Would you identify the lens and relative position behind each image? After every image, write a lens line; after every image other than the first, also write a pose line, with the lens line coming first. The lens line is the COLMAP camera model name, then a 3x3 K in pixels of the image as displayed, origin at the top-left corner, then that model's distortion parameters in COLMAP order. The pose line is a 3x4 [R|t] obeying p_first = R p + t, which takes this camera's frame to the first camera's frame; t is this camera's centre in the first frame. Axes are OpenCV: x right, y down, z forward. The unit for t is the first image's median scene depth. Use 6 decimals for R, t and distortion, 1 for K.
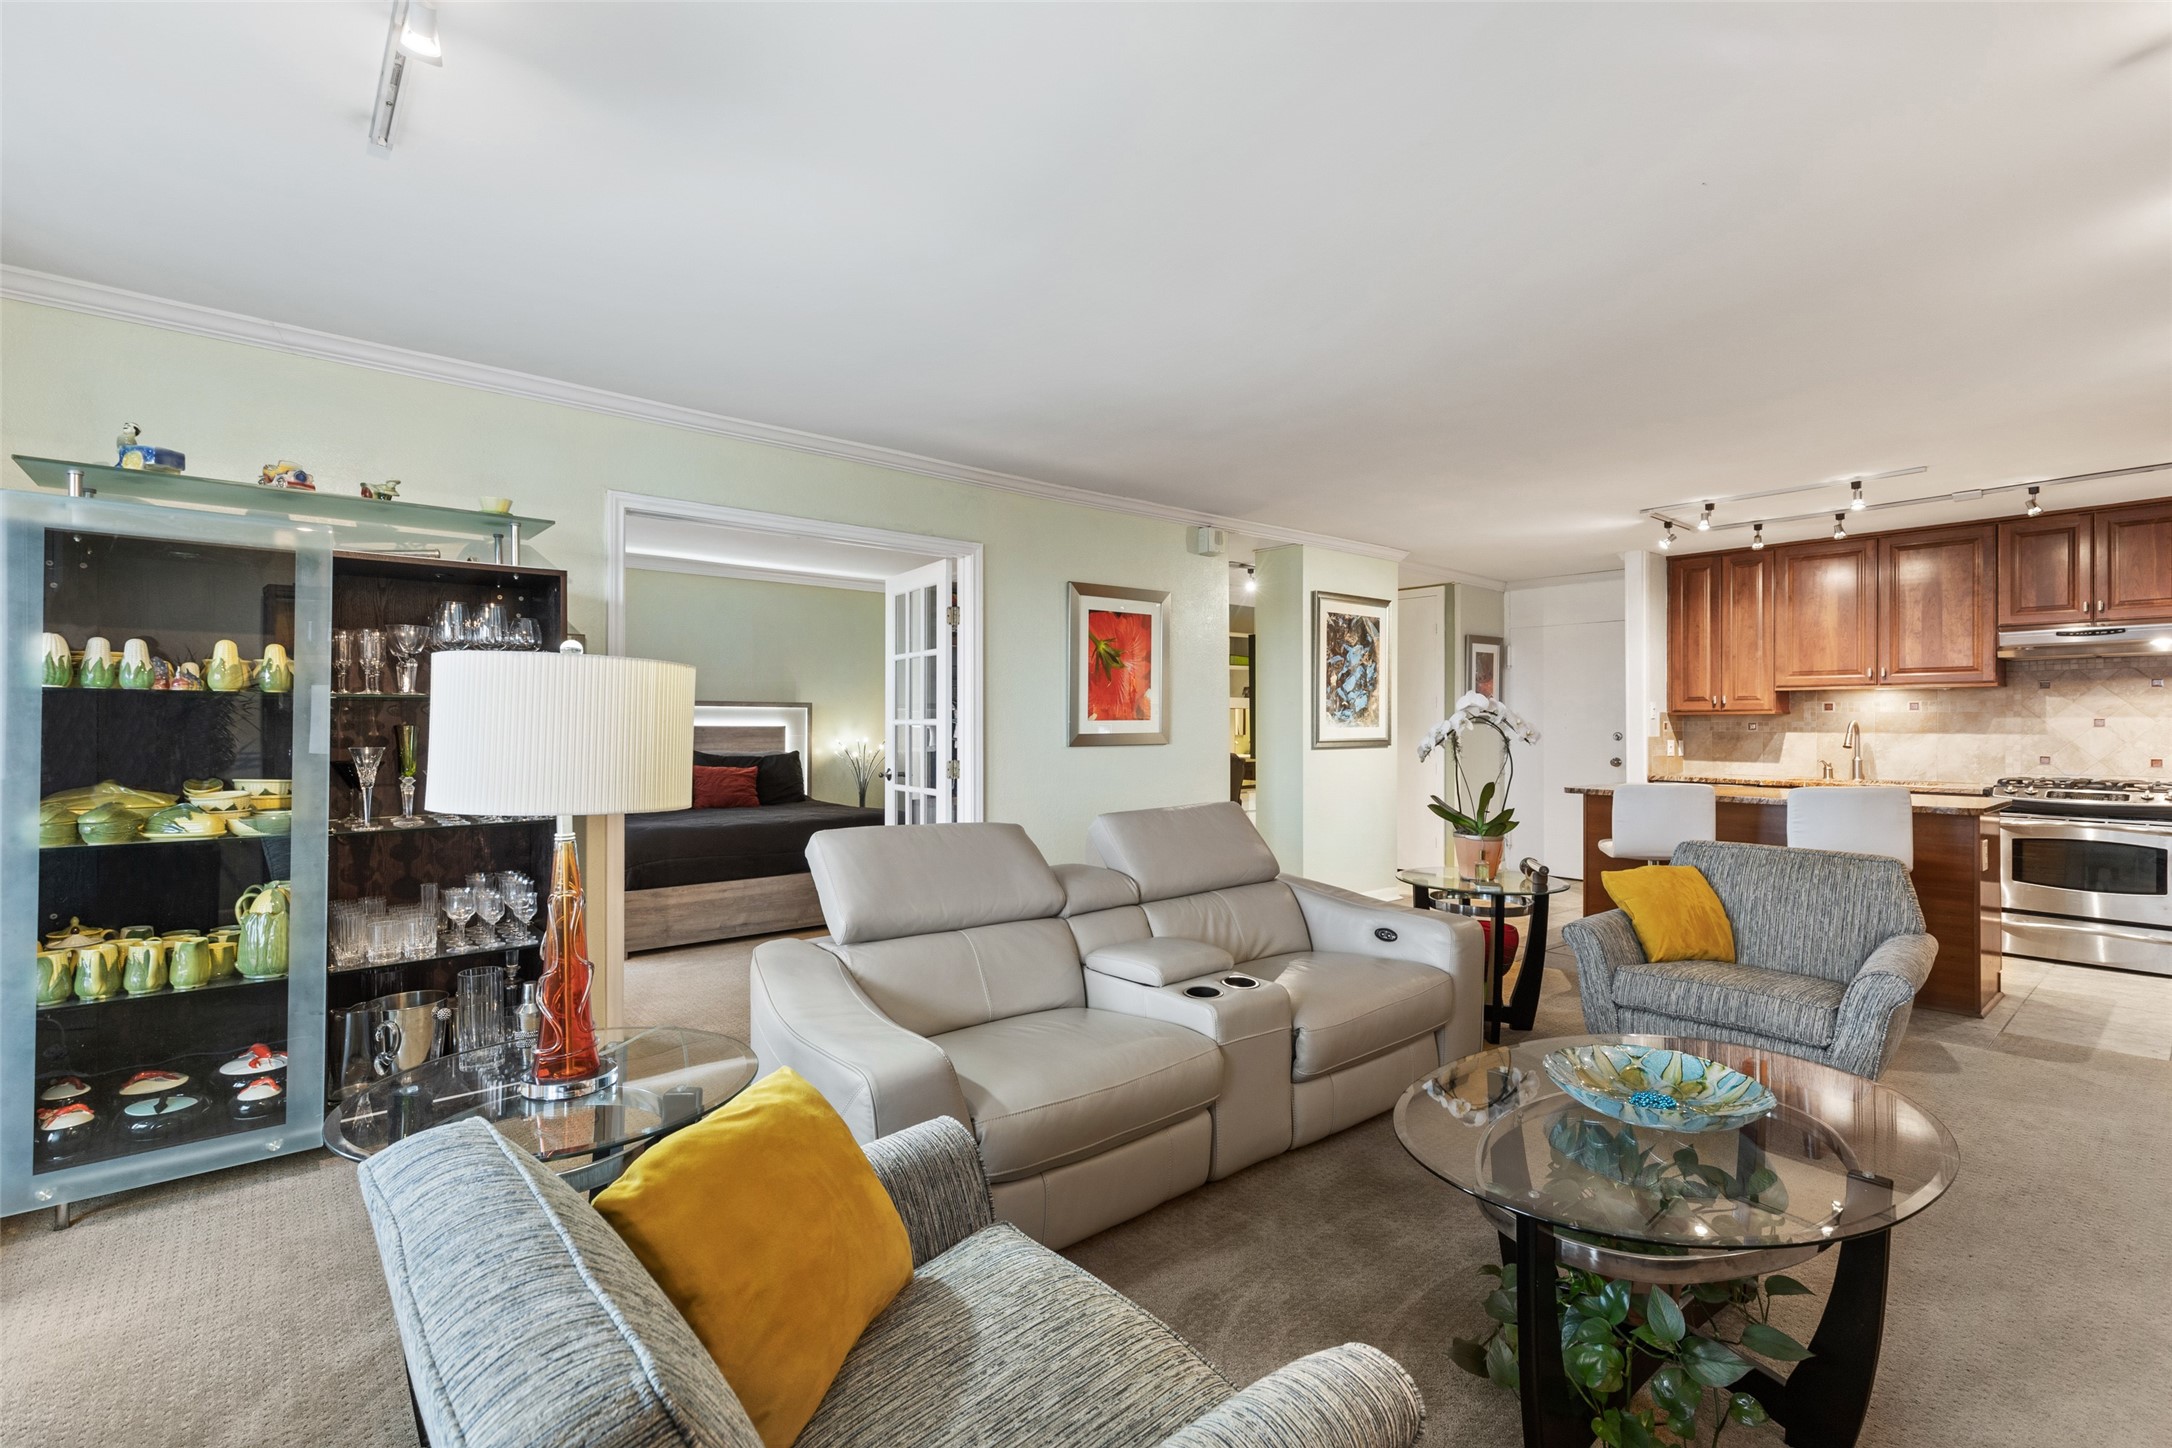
lens RADIAL K [[980.7, 0, 1084.1], [0, 980.7, 718.1], [0, 0, 1]] dist [0.006451, -0.001529]
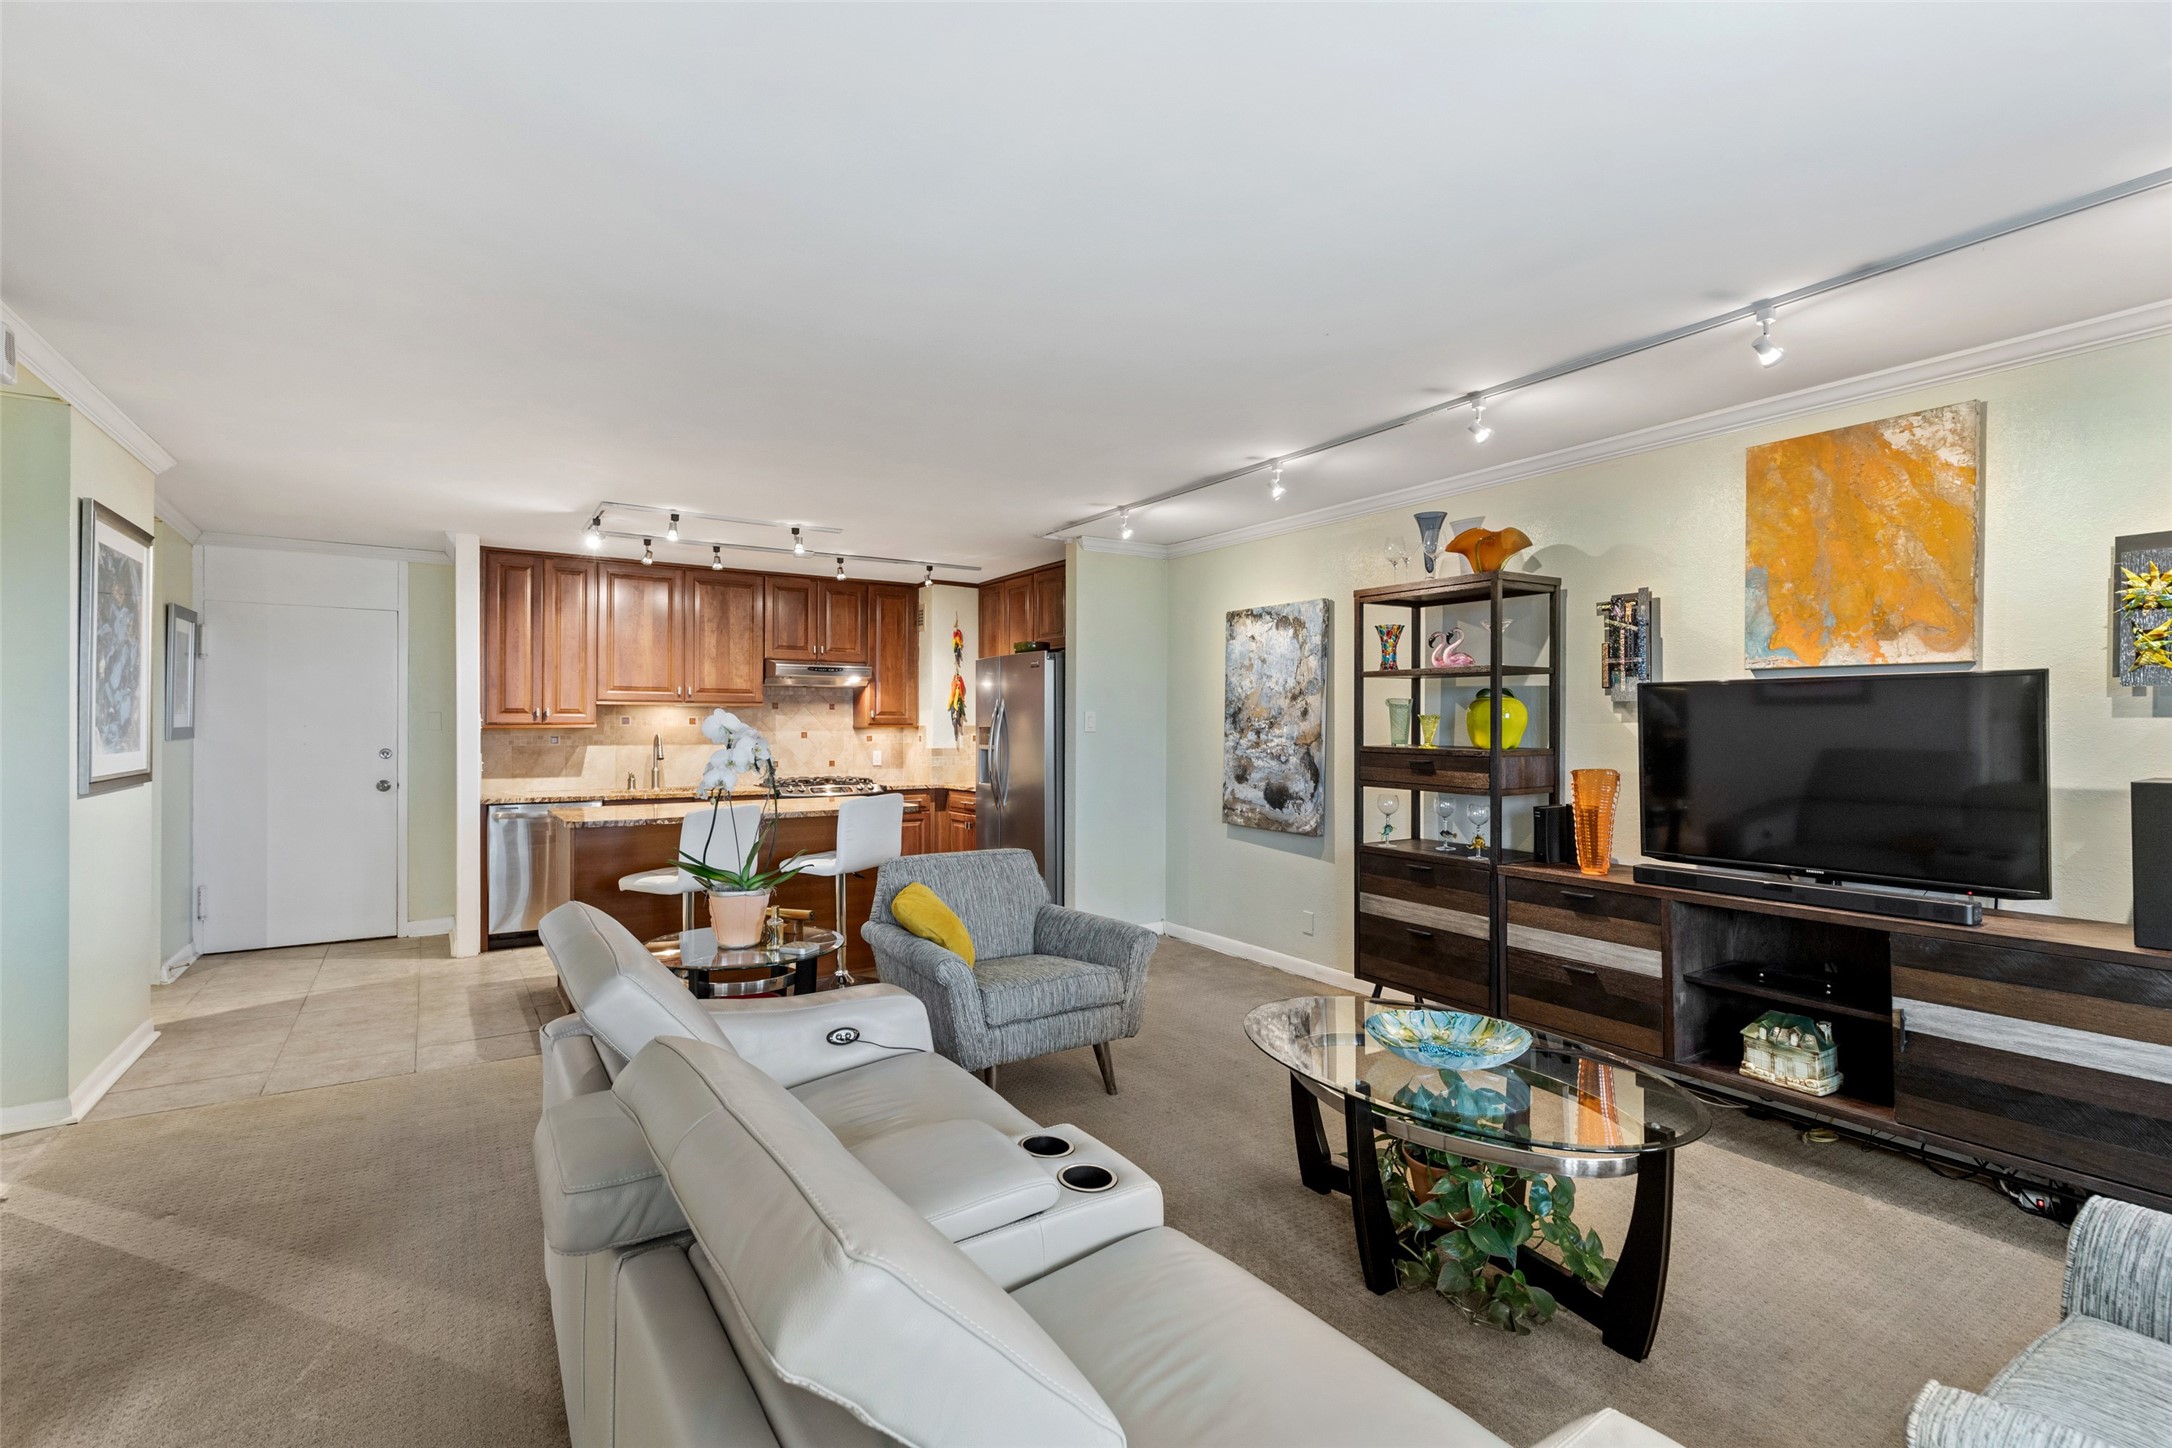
lens RADIAL K [[980.7, 0, 1095.4], [0, 980.7, 734.3], [0, 0, 1]] dist [0.006451, -0.001529]
pose [[0.116163, -0.009642, 0.993183, -0.229087], [-0.007727, 0.999914, 0.010611, -0.012119], [-0.993200, -0.008907, 0.116078, 0.390170]]
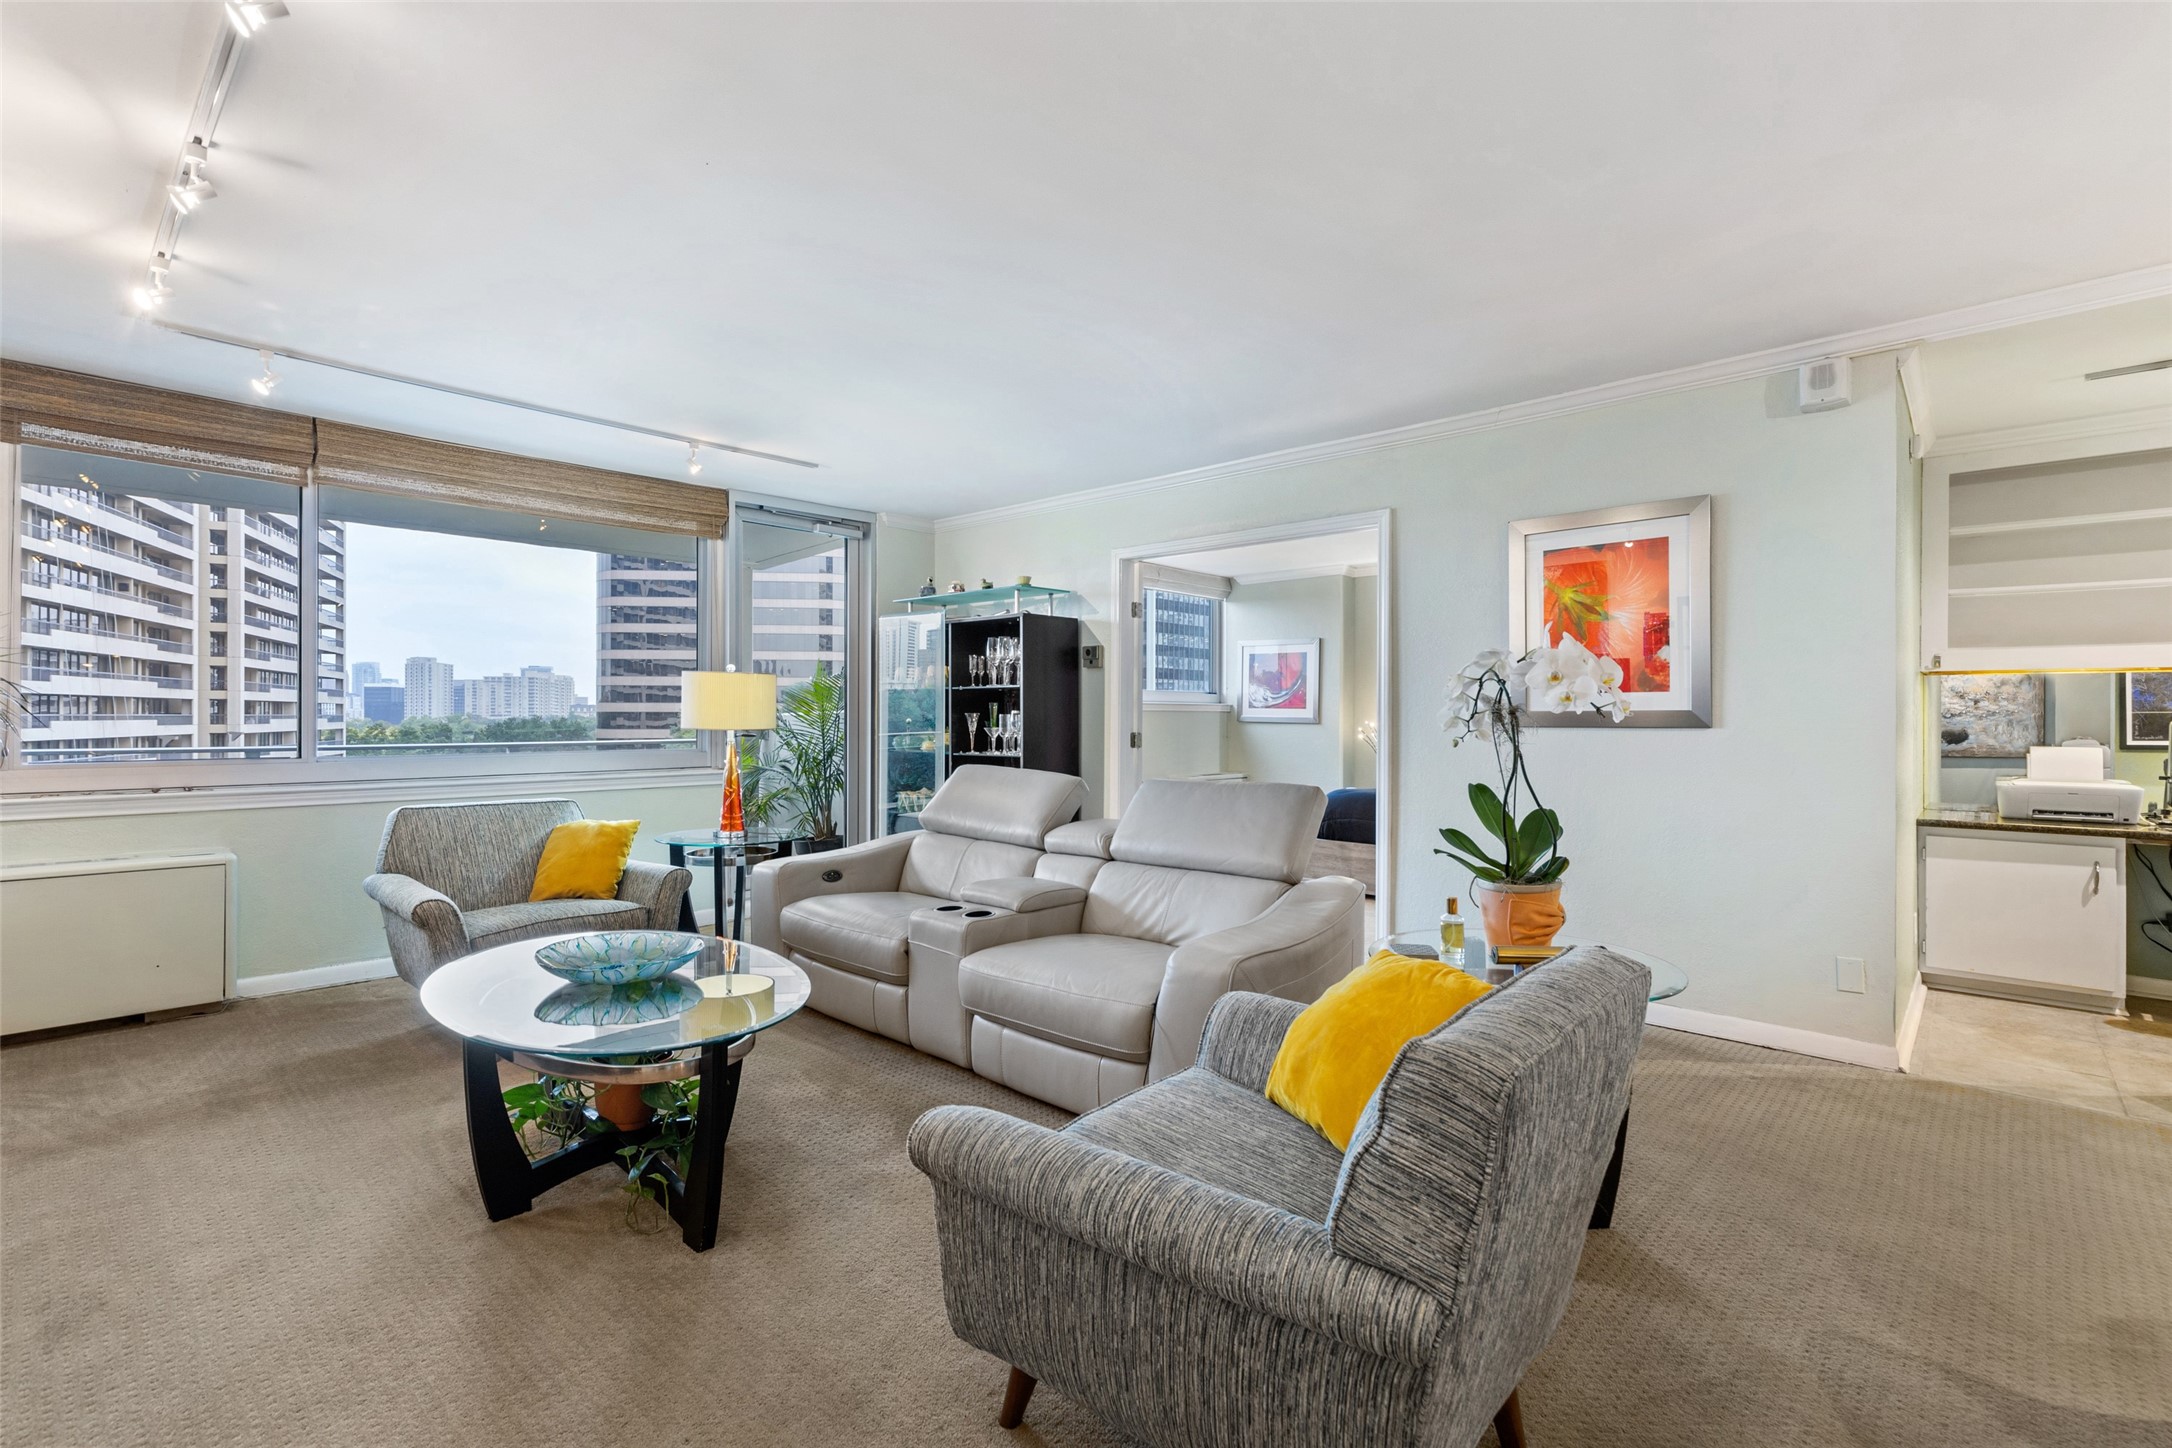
lens RADIAL K [[980.7, 0, 1094.3], [0, 980.7, 717.7], [0, 0, 1]] dist [0.006451, -0.001529]
pose [[0.120722, 0.002070, -0.992684, 0.586650], [0.001558, 0.999996, 0.002275, 0.014963], [0.992685, -0.001822, 0.120718, 0.439600]]
